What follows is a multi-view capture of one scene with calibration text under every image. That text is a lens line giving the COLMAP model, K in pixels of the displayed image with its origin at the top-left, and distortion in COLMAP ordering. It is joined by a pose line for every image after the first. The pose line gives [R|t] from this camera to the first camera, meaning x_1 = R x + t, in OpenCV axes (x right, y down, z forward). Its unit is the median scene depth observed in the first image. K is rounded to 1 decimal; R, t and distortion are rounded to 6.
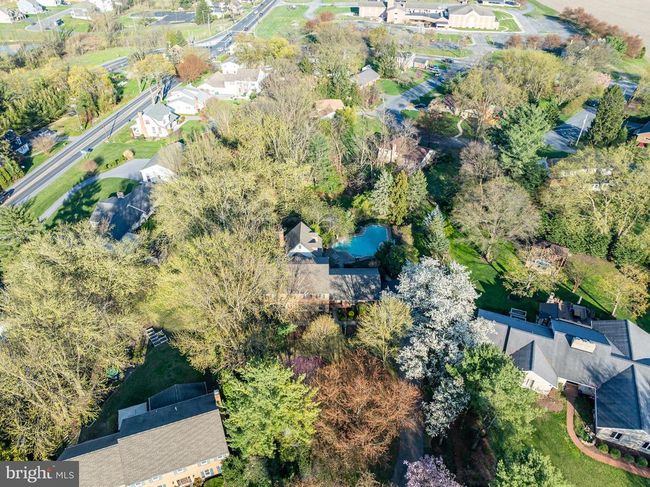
lens RADIAL K [[455.9, 0, 325.0], [0, 455.9, 243.5], [0, 0, 1]] dist [-0.068144, 0.040482]
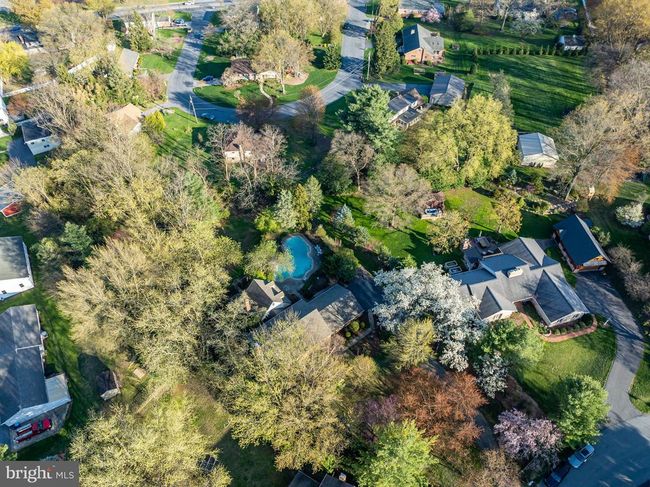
lens RADIAL K [[455.9, 0, 325.0], [0, 455.9, 243.5], [0, 0, 1]] dist [-0.068144, 0.040482]
pose [[0.781264, -0.467383, 0.413739, -0.198175], [0.378497, 0.881789, 0.281403, -0.218842], [-0.496354, -0.063251, 0.865813, 0.031504]]
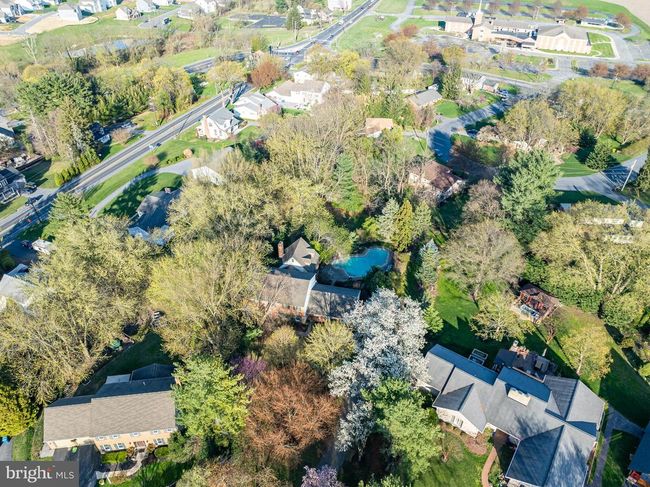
lens RADIAL K [[455.9, 0, 325.0], [0, 455.9, 243.5], [0, 0, 1]] dist [-0.068144, 0.040482]
pose [[0.976114, 0.131911, -0.172629, 0.124360], [-0.132381, 0.991159, 0.008836, -0.032271], [0.172269, 0.014228, 0.984947, -0.043129]]
